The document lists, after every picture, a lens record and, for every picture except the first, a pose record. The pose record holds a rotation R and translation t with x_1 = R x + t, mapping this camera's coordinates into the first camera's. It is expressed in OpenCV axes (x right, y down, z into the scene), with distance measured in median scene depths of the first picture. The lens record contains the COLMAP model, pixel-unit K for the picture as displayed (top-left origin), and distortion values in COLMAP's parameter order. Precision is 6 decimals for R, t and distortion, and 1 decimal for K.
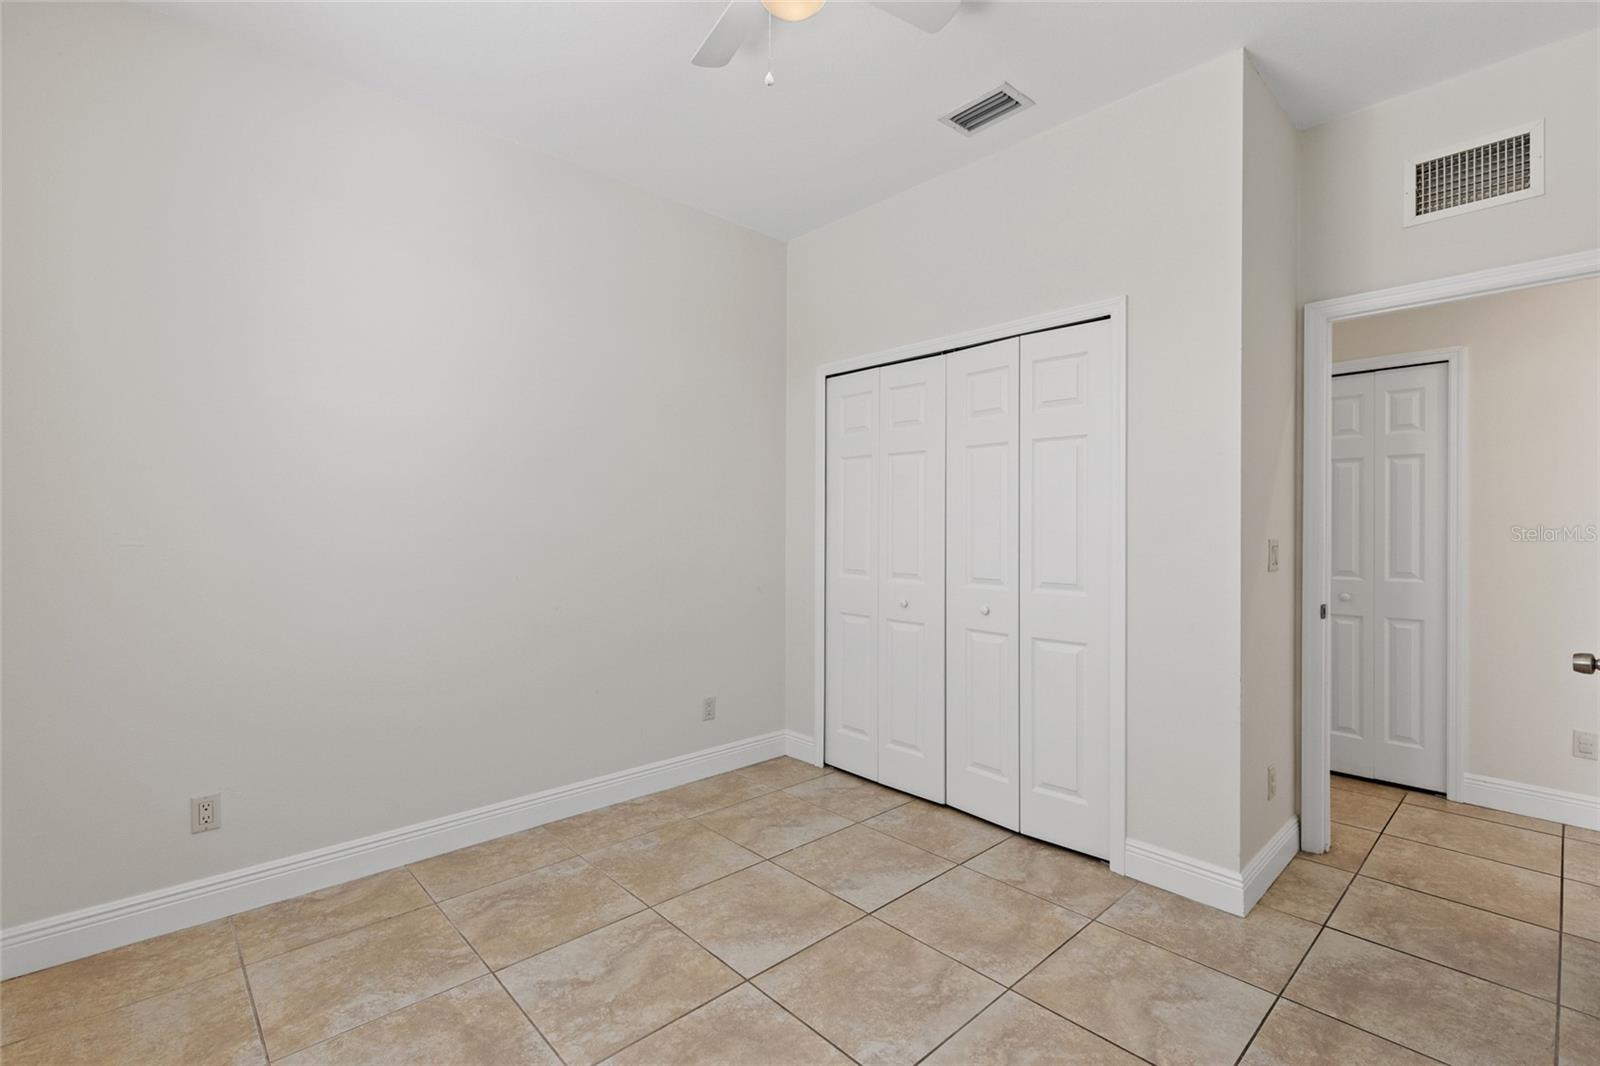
lens RADIAL K [[723.5, 0, 803.8], [0, 723.5, 533.3], [0, 0, 1]] dist [0.010268, -0.002076]
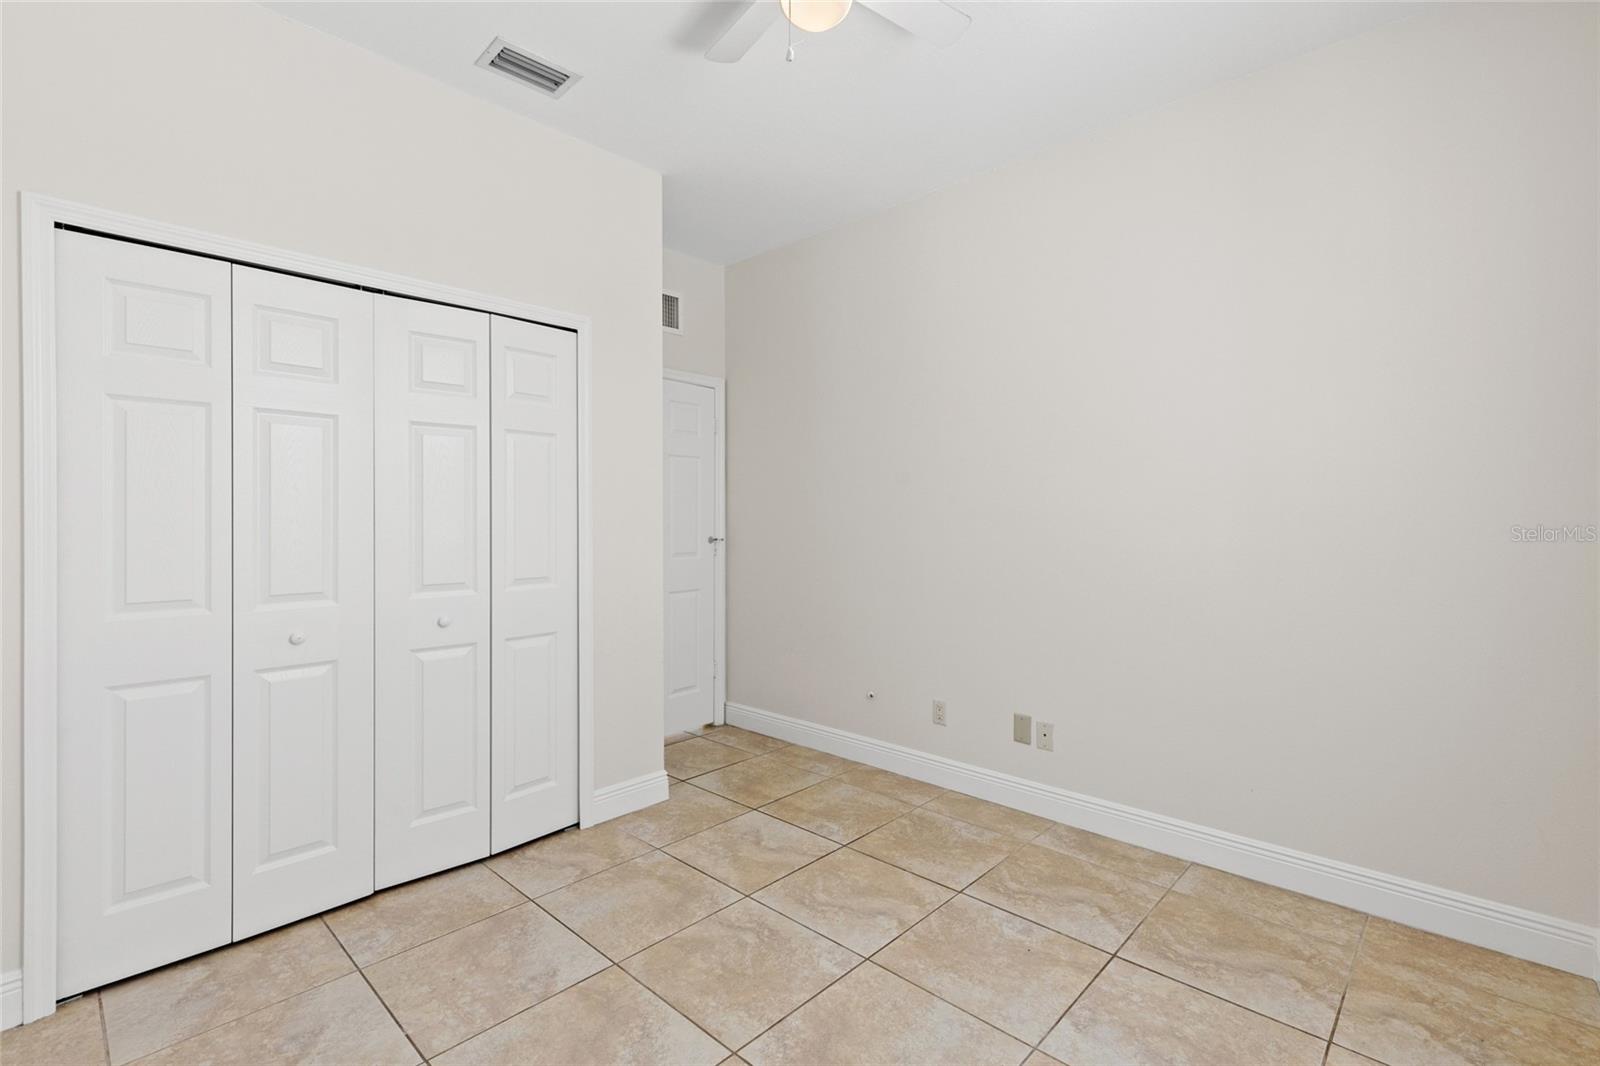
lens RADIAL K [[723.5, 0, 795.8], [0, 723.5, 524.3], [0, 0, 1]] dist [0.010268, -0.002076]
pose [[-0.065027, -0.009746, 0.997836, -0.739516], [0.009793, 0.999898, 0.010404, -0.013343], [-0.997835, 0.010448, -0.064925, 0.774538]]
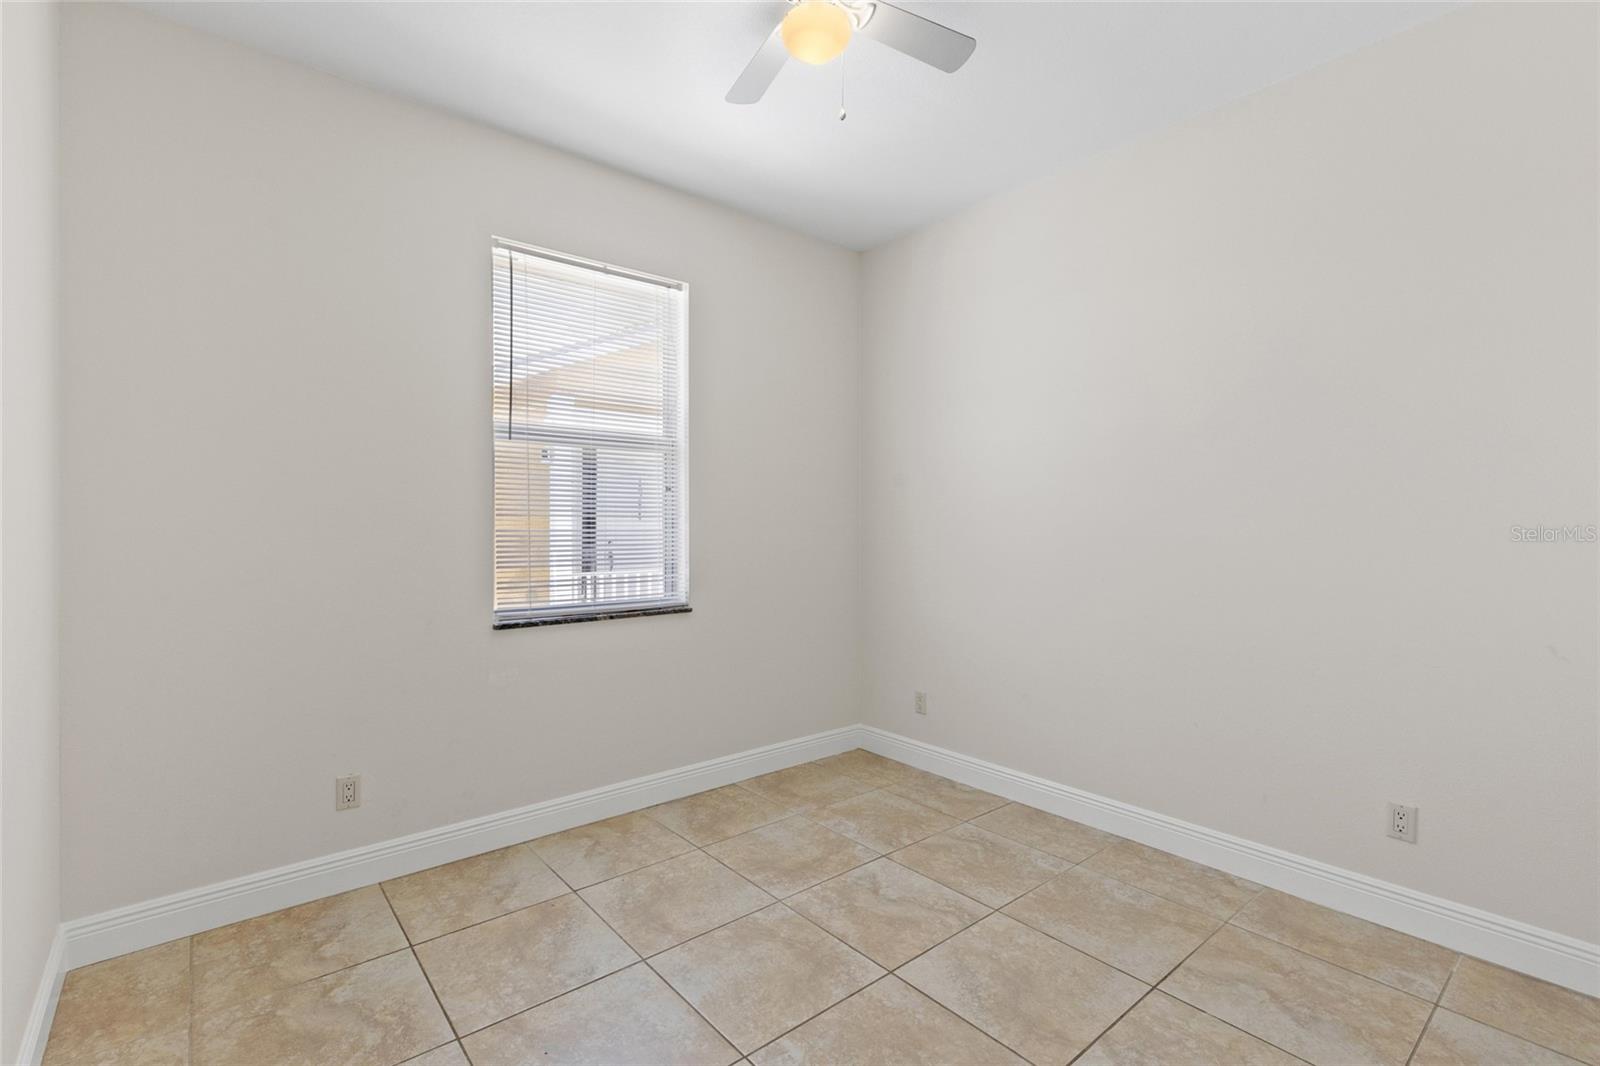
lens RADIAL K [[723.5, 0, 790.6], [0, 723.5, 529.7], [0, 0, 1]] dist [0.010268, -0.002076]
pose [[-0.062286, -0.002527, -0.998055, 0.751134], [-0.017707, 0.999842, -0.001427, 0.001858], [0.997901, 0.017584, -0.062321, 0.726778]]
